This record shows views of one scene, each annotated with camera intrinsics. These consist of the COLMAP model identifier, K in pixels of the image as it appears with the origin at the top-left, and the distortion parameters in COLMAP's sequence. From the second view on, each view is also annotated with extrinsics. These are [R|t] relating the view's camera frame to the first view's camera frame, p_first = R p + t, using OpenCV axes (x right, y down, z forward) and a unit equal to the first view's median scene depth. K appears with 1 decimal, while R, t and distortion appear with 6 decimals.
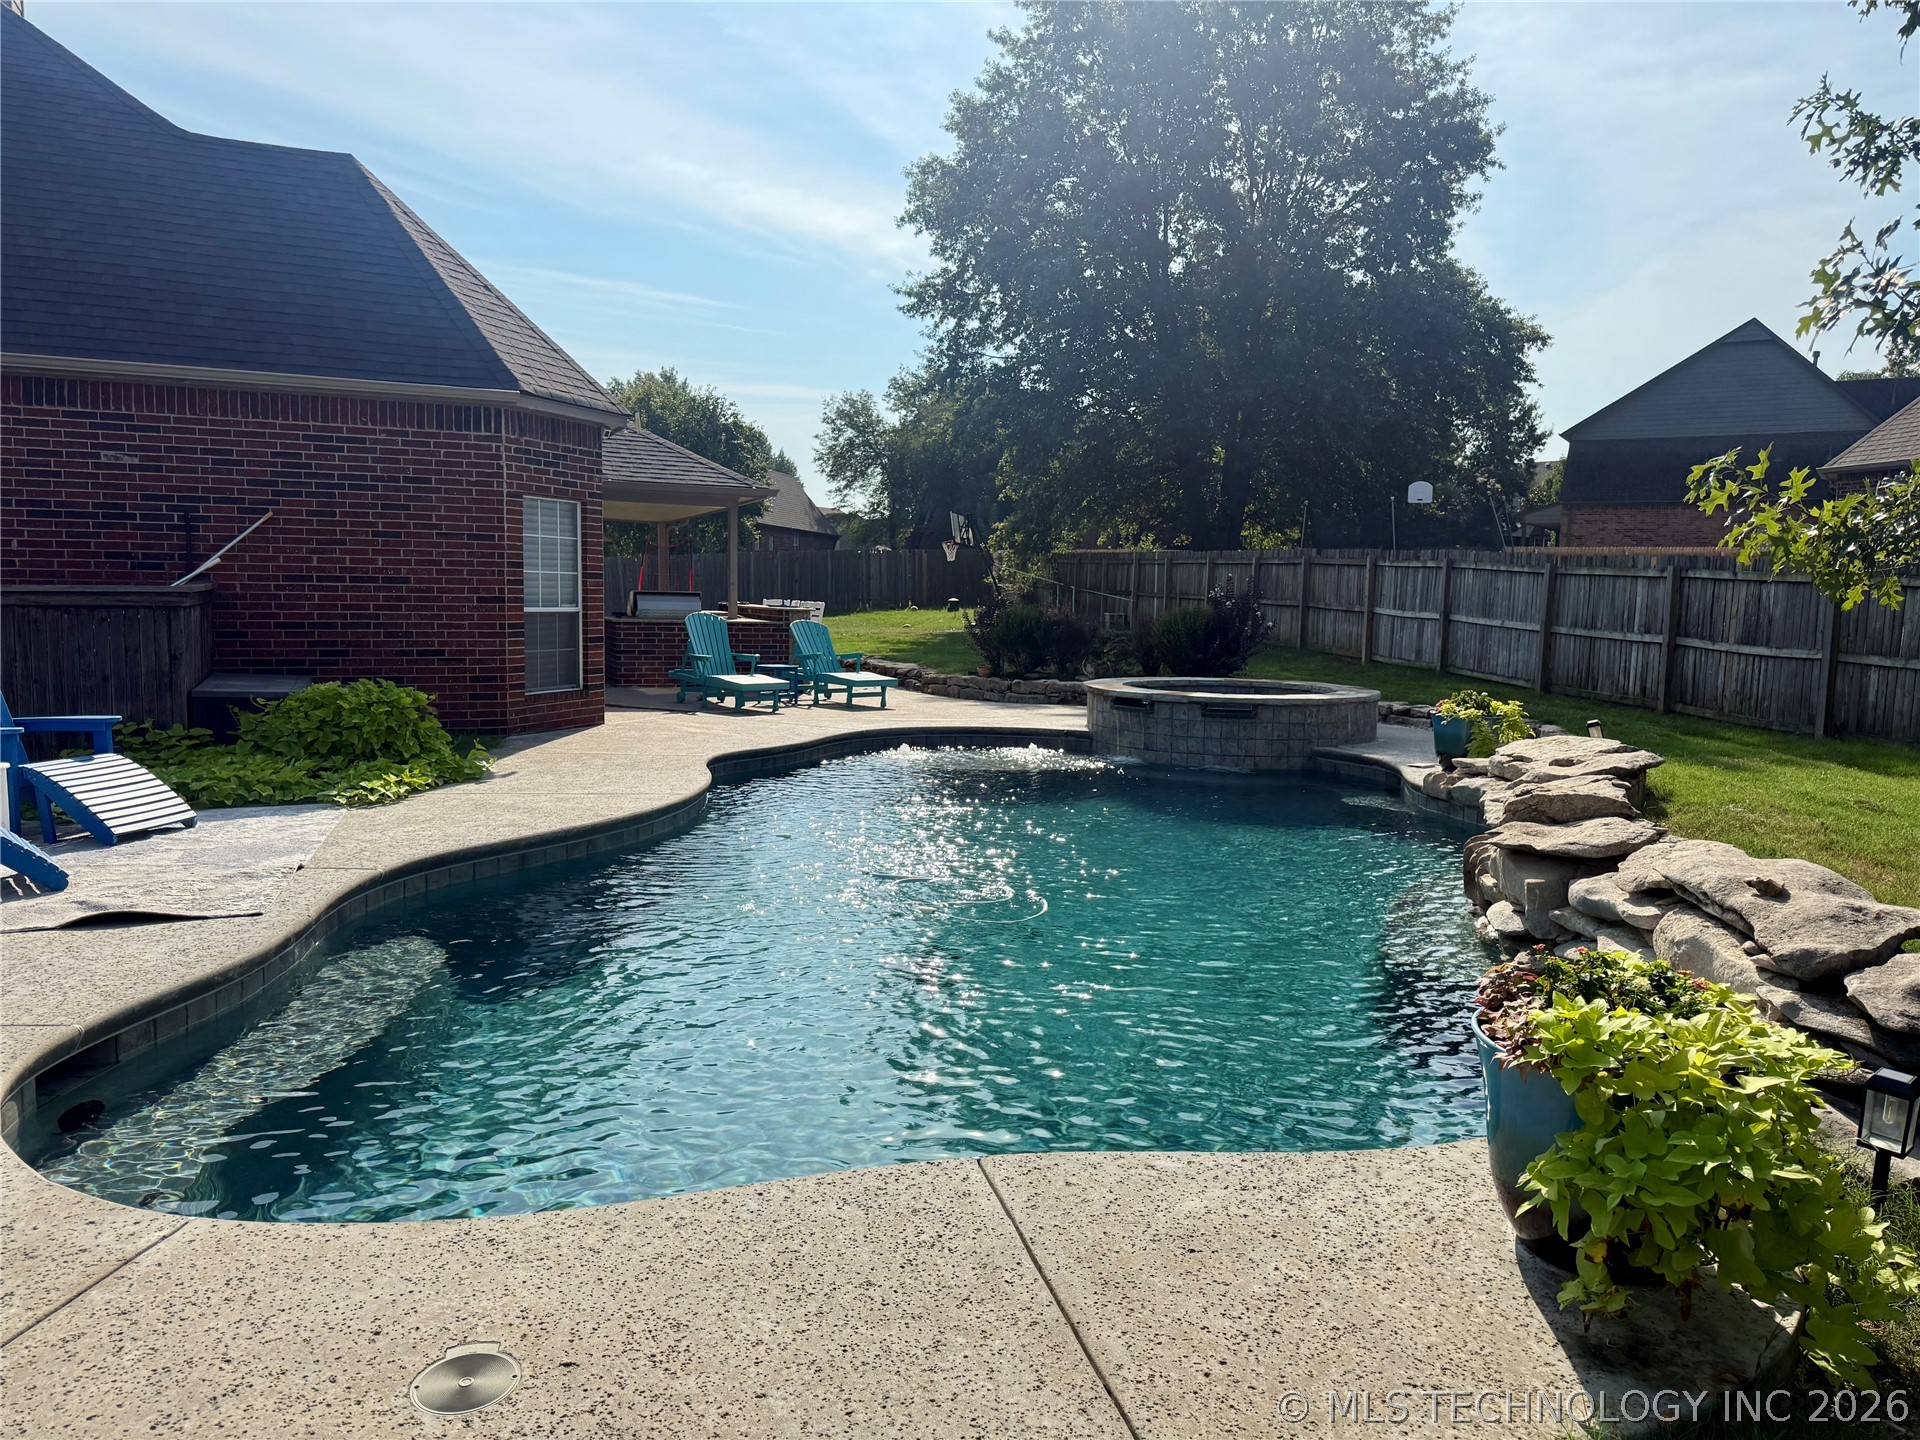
lens RADIAL K [[1343.8, 0, 960.0], [0, 1343.8, 720.0], [0, 0, 1]] dist [0.081213, -0.113558]
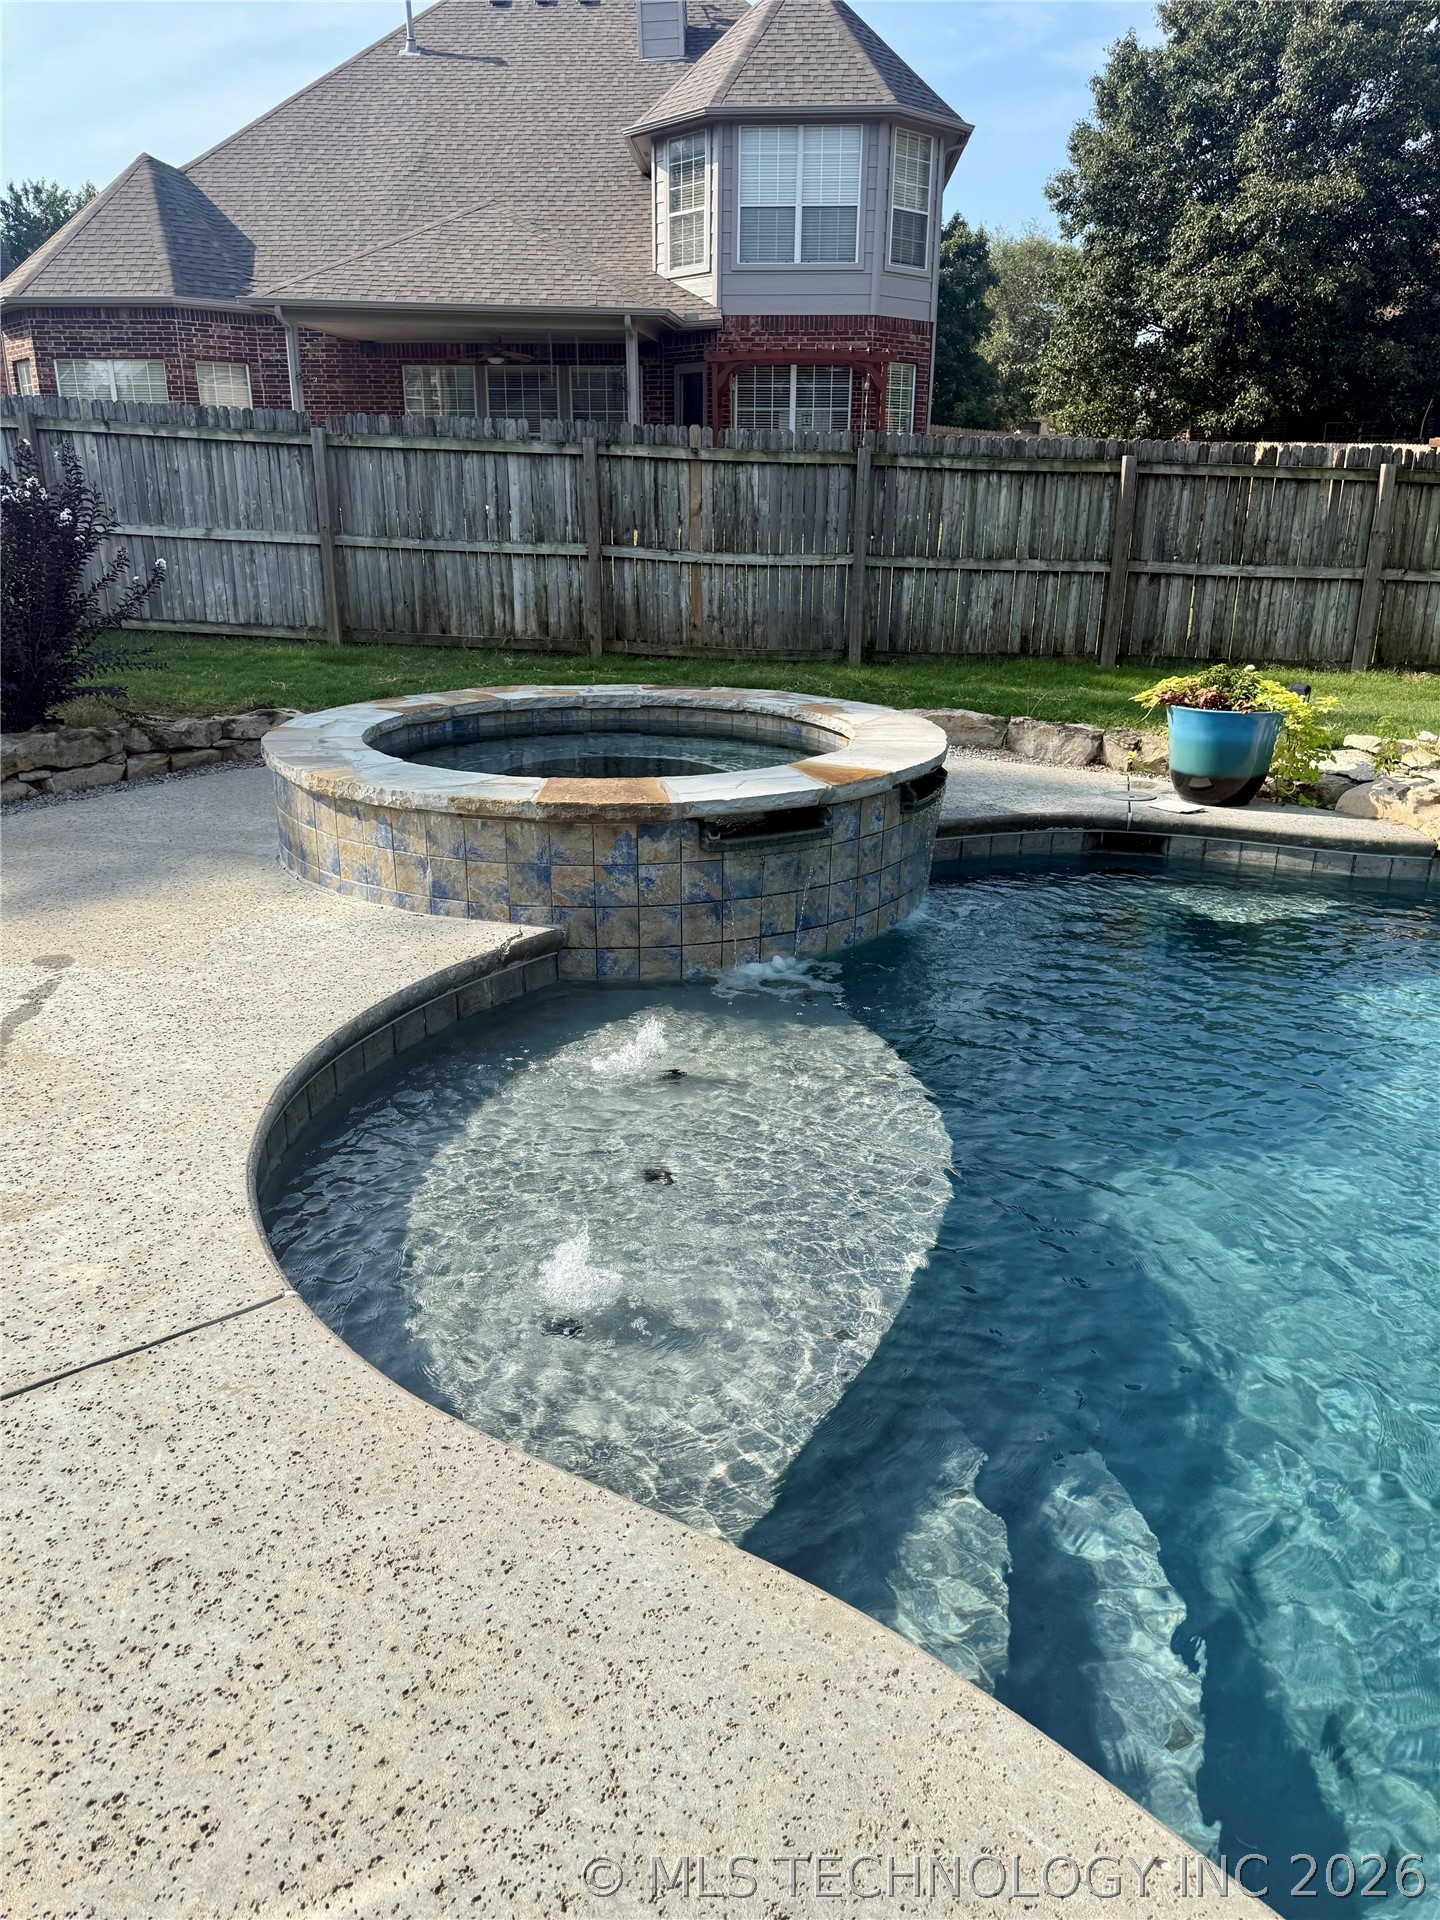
lens RADIAL K [[1343.8, 0, 720.0], [0, 1343.8, 960.0], [0, 0, 1]] dist [0.081213, -0.113558]
pose [[0.226600, -0.339395, 0.912942, -0.179059], [0.093670, 0.940573, 0.326418, -0.080183], [-0.969473, 0.011549, 0.244924, 0.748181]]
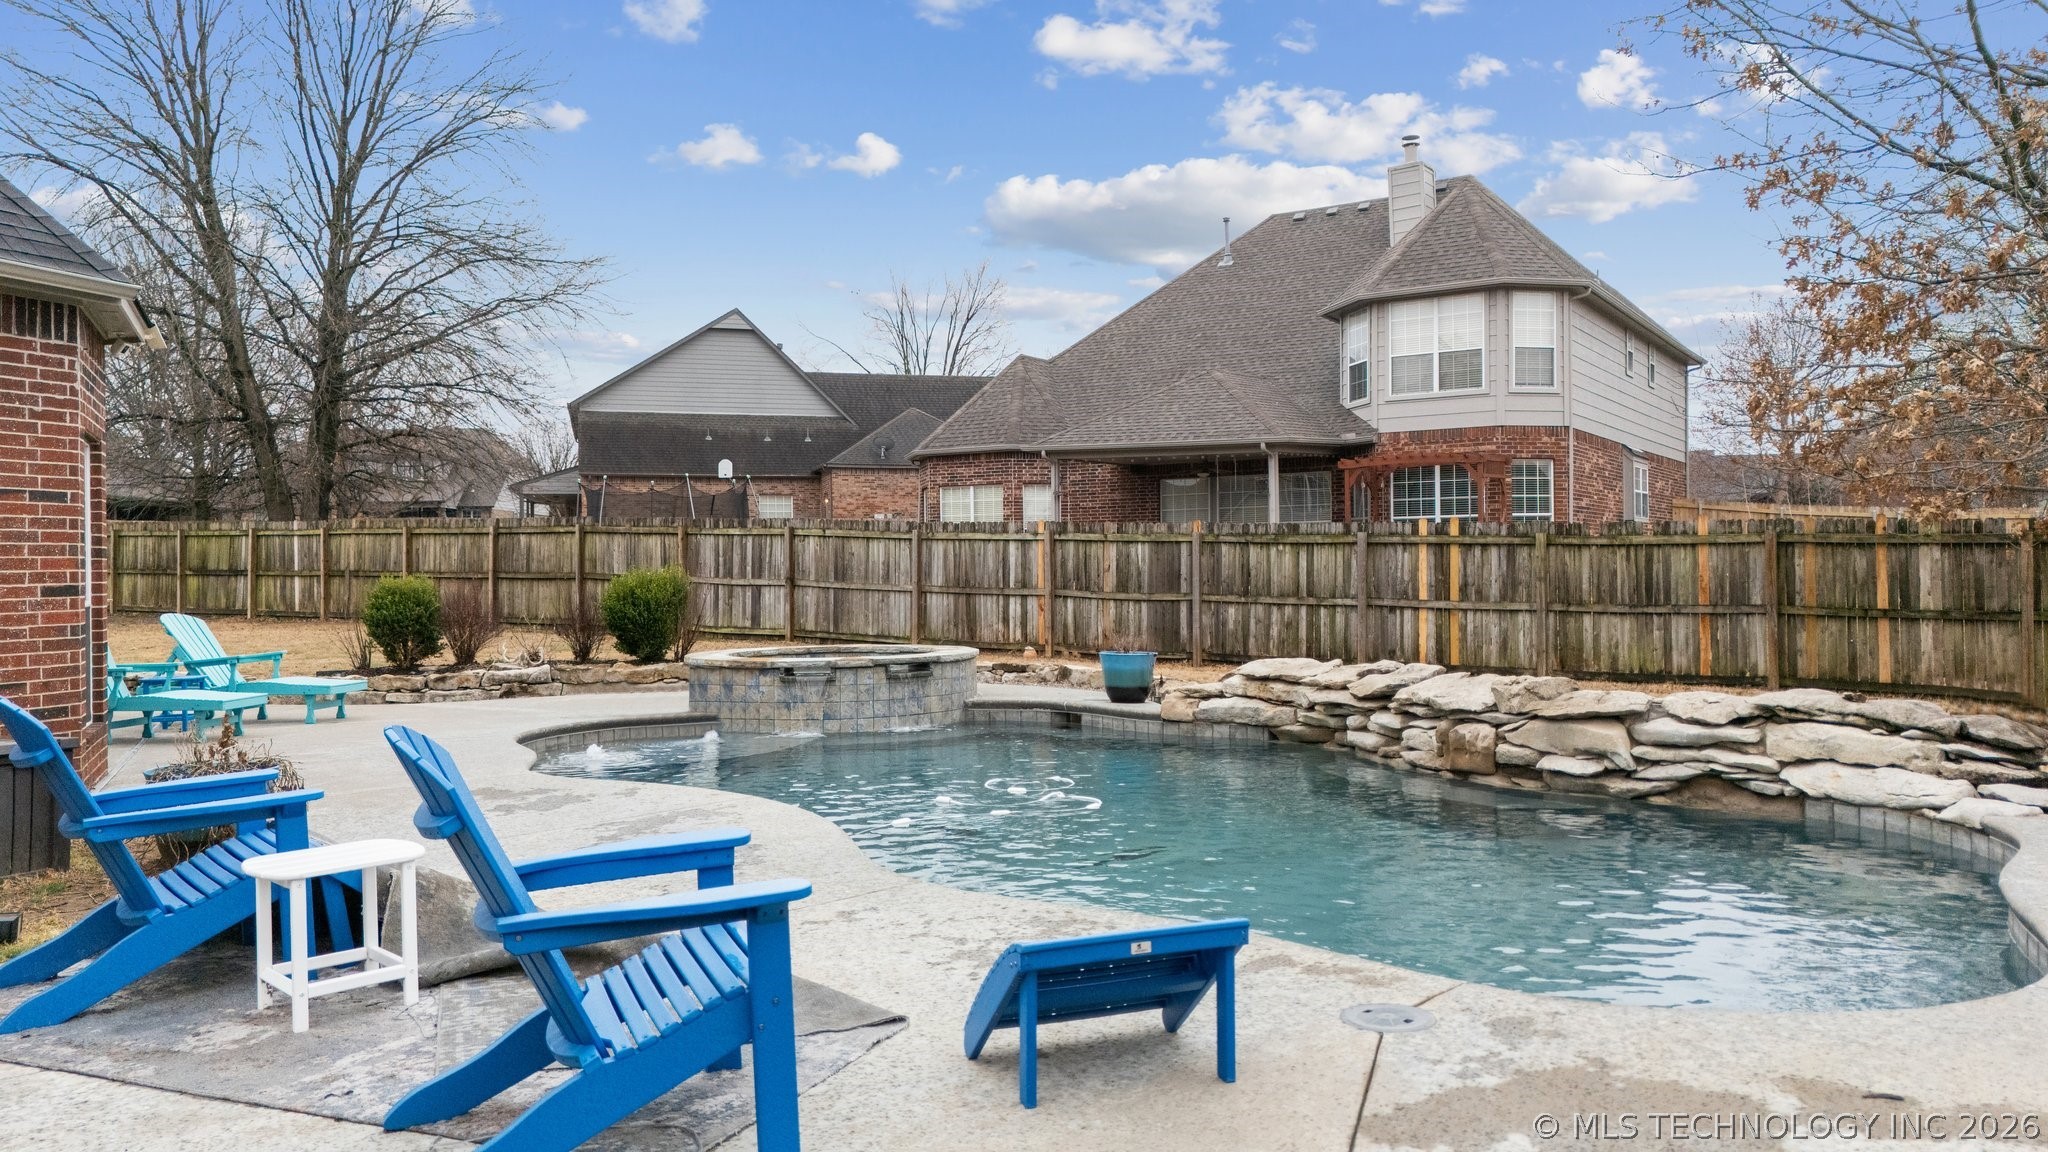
lens RADIAL K [[1502.5, 0, 1024.0], [0, 1502.5, 576.0], [0, 0, 1]] dist [0.032363, 0.003171]
pose [[0.679372, -0.030310, 0.733168, -0.443178], [0.095829, 0.994255, -0.047694, -0.012487], [-0.727510, 0.102661, 0.678373, 0.124274]]
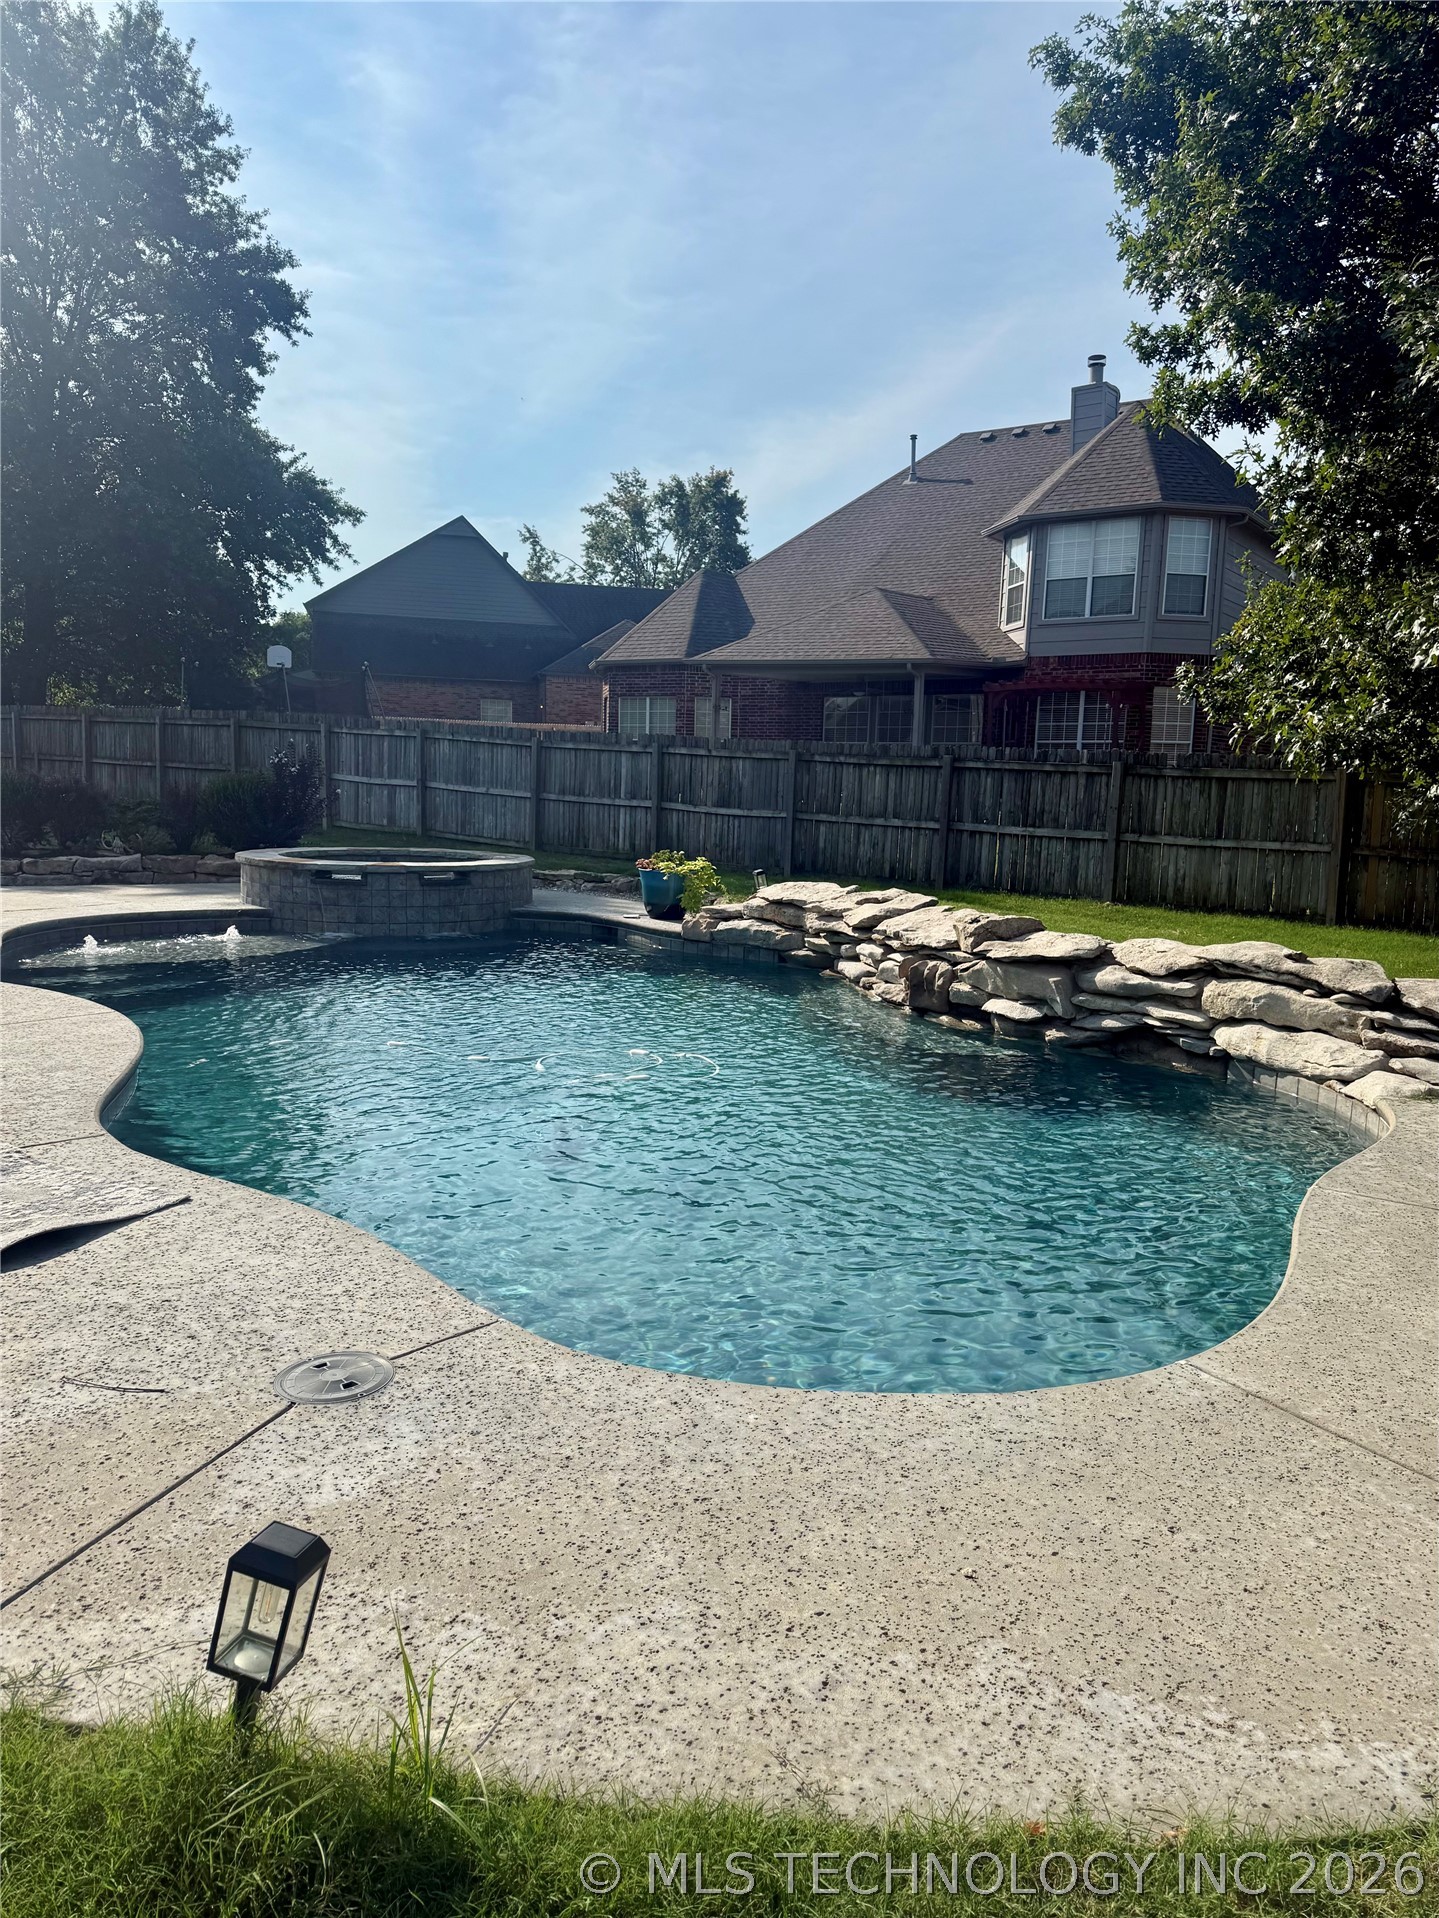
lens RADIAL K [[1349.3, 0, 719.5], [0, 1349.3, 959.0], [0, 0, 1]] dist [0.118521, -0.133601]
pose [[0.707903, -0.095444, 0.699831, -0.297883], [0.056420, 0.995303, 0.078670, -0.012239], [-0.704052, -0.016206, 0.709963, 0.090516]]
